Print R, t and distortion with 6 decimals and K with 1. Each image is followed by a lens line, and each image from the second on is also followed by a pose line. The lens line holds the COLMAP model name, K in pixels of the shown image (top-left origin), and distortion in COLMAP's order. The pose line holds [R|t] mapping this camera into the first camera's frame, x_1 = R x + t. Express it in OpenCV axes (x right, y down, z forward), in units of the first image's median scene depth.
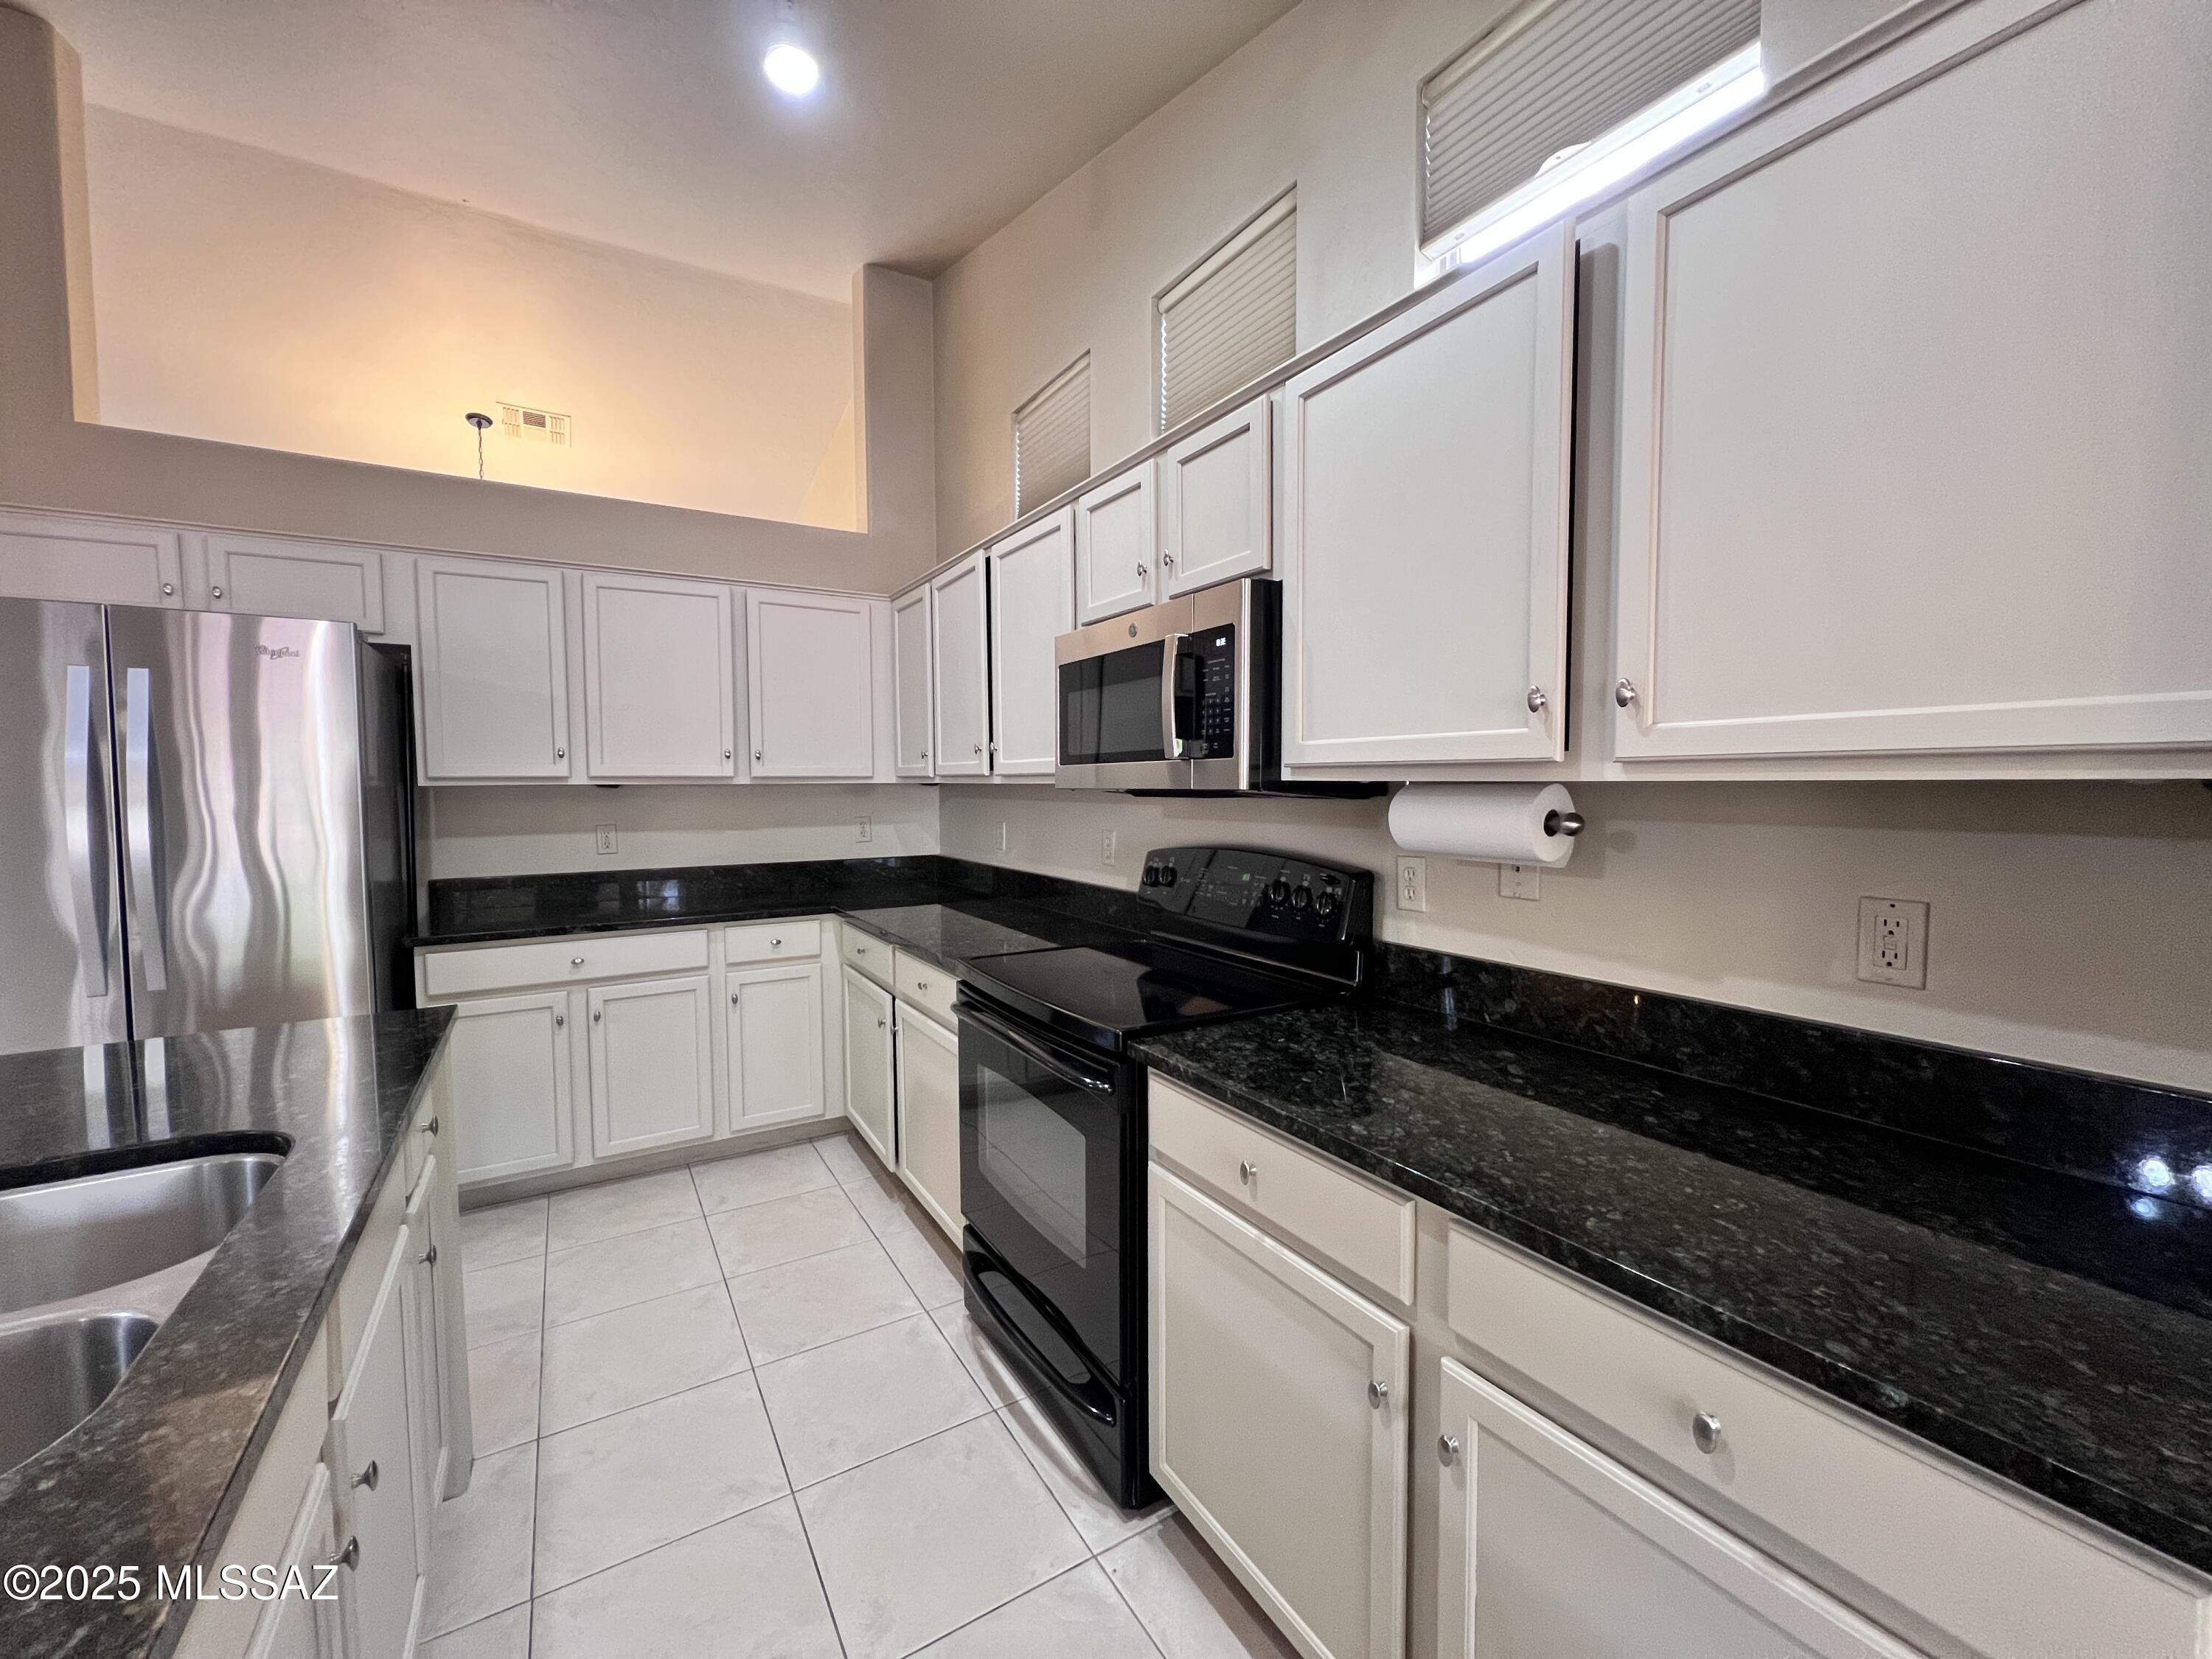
lens RADIAL K [[883.1, 0, 1105.1], [0, 883.1, 827.7], [0, 0, 1]] dist [-0.002095, -0.000646]
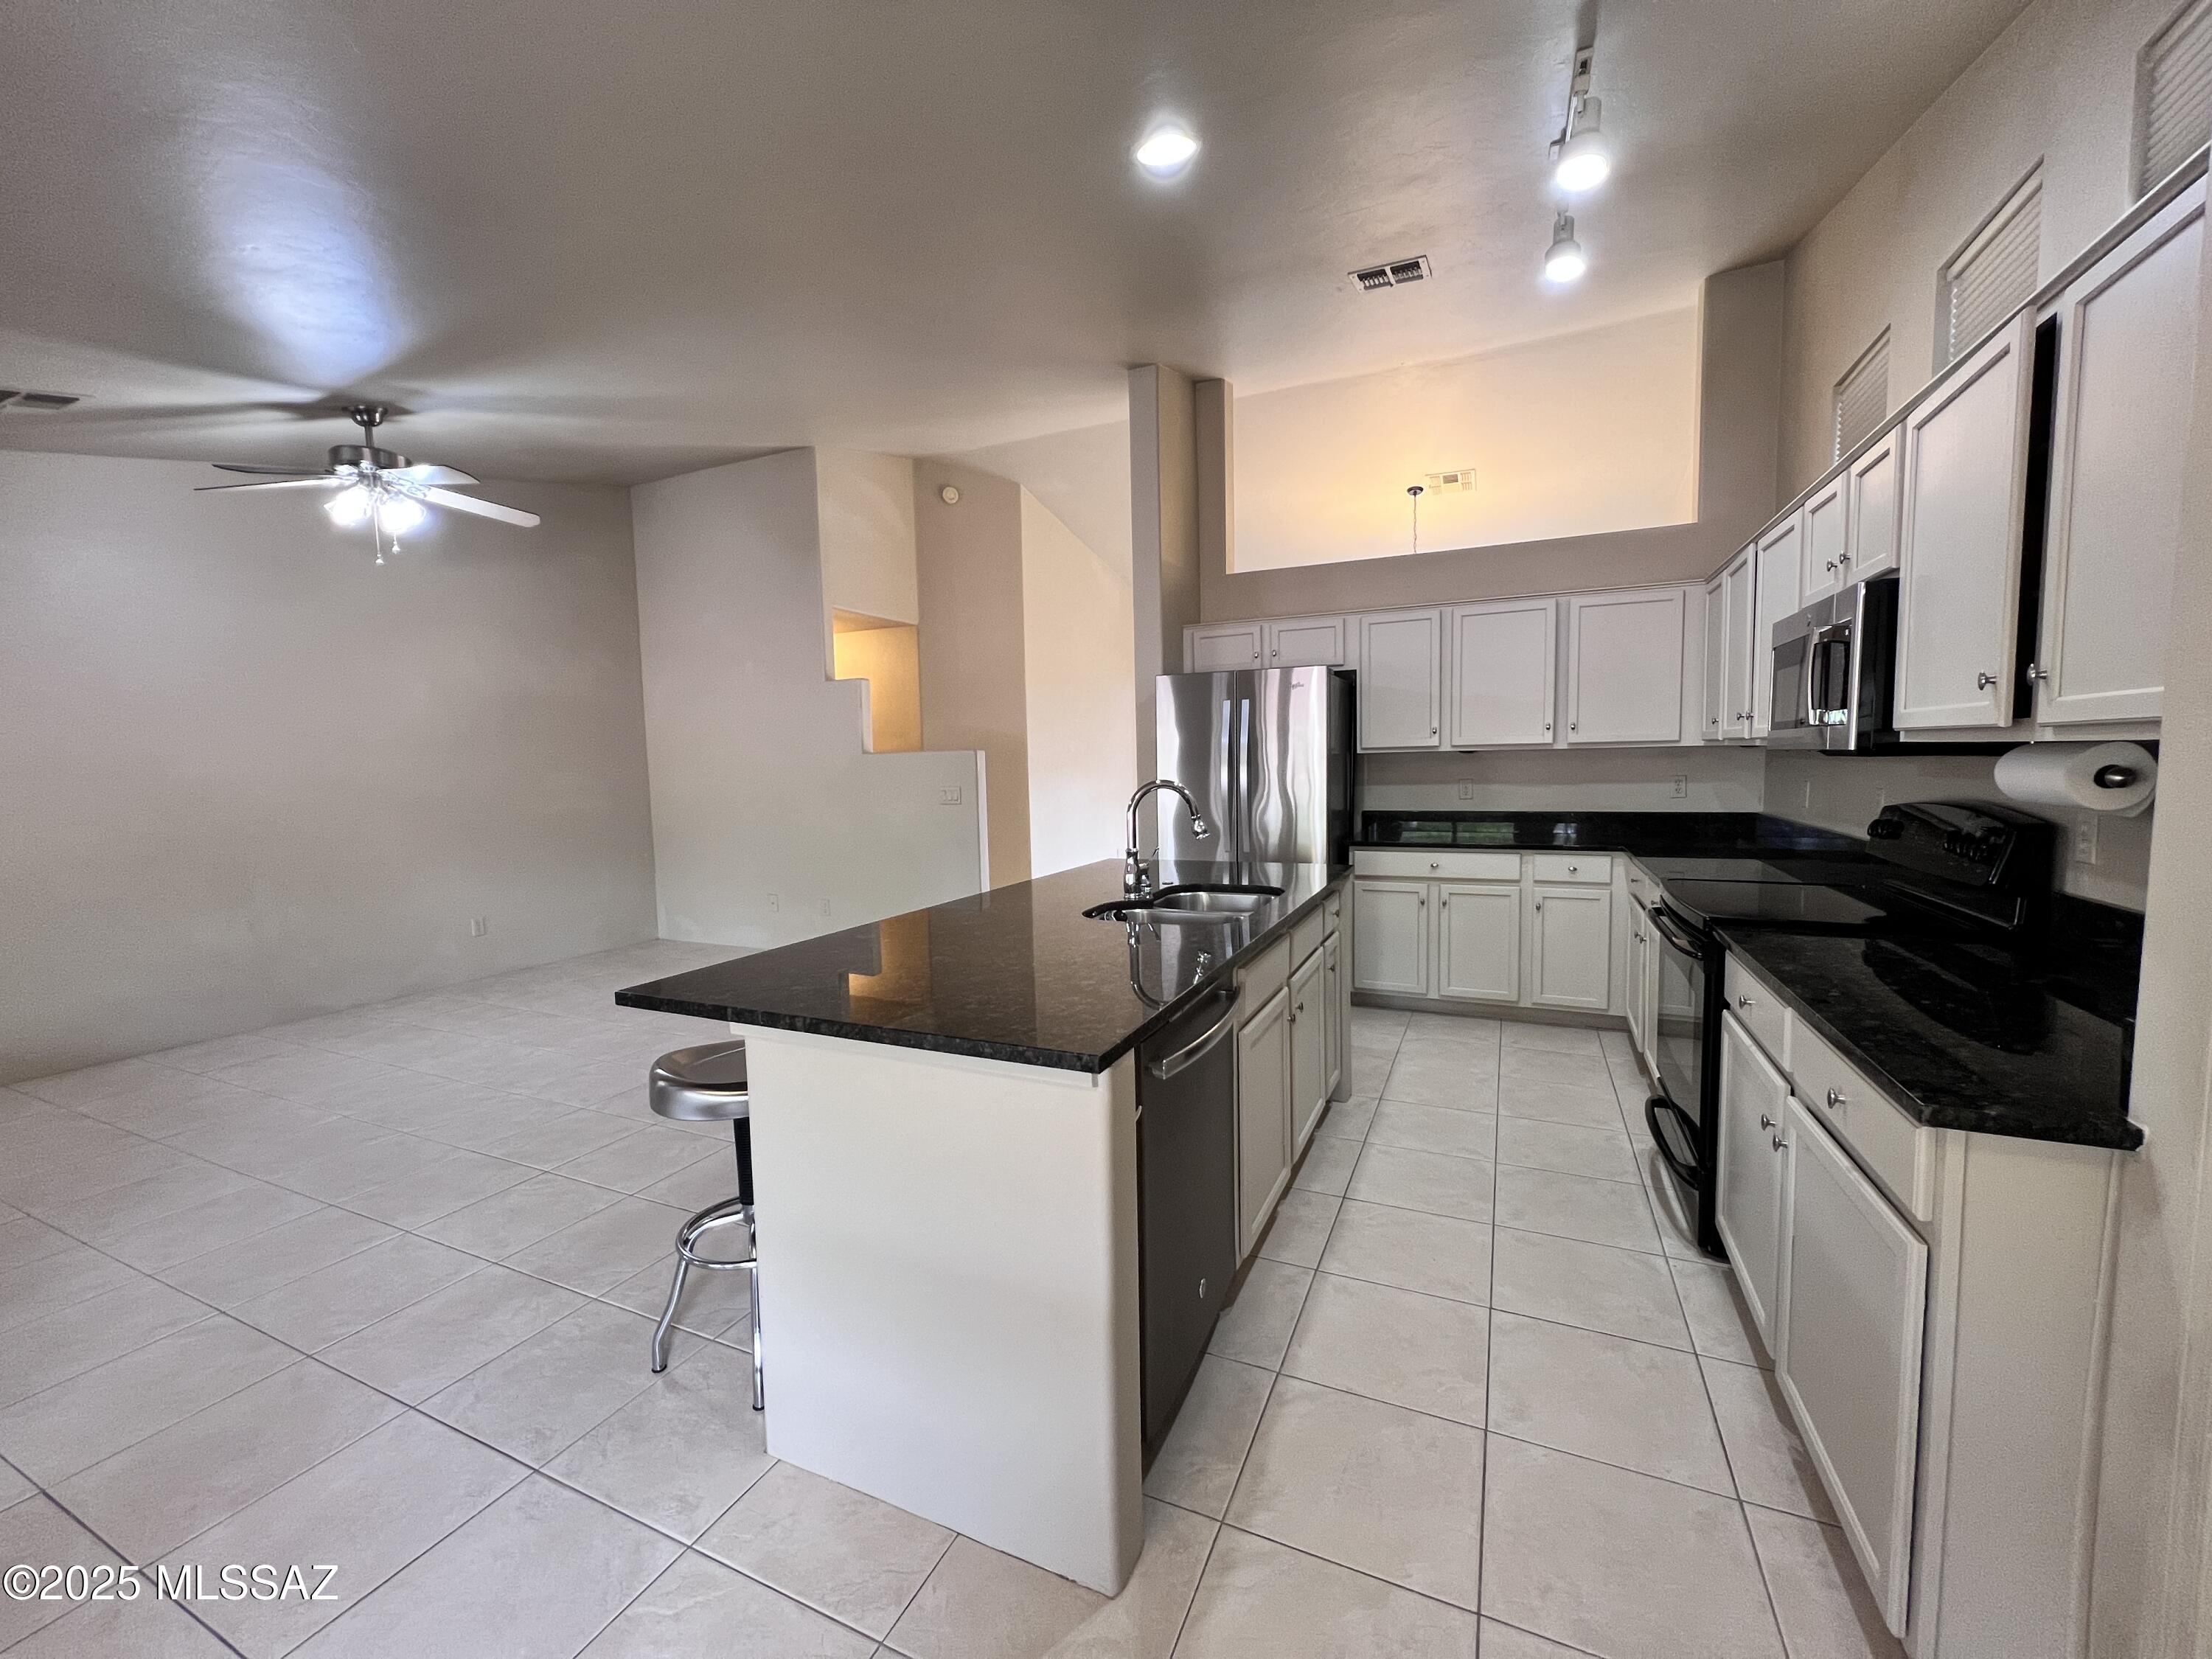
lens RADIAL K [[883.1, 0, 1104.1], [0, 883.1, 830.3], [0, 0, 1]] dist [-0.002095, -0.000646]
pose [[0.559943, 0.061248, -0.826264, 0.350256], [-0.024322, 0.998049, 0.057500, 0.014485], [0.828174, -0.012100, 0.560341, -0.344819]]
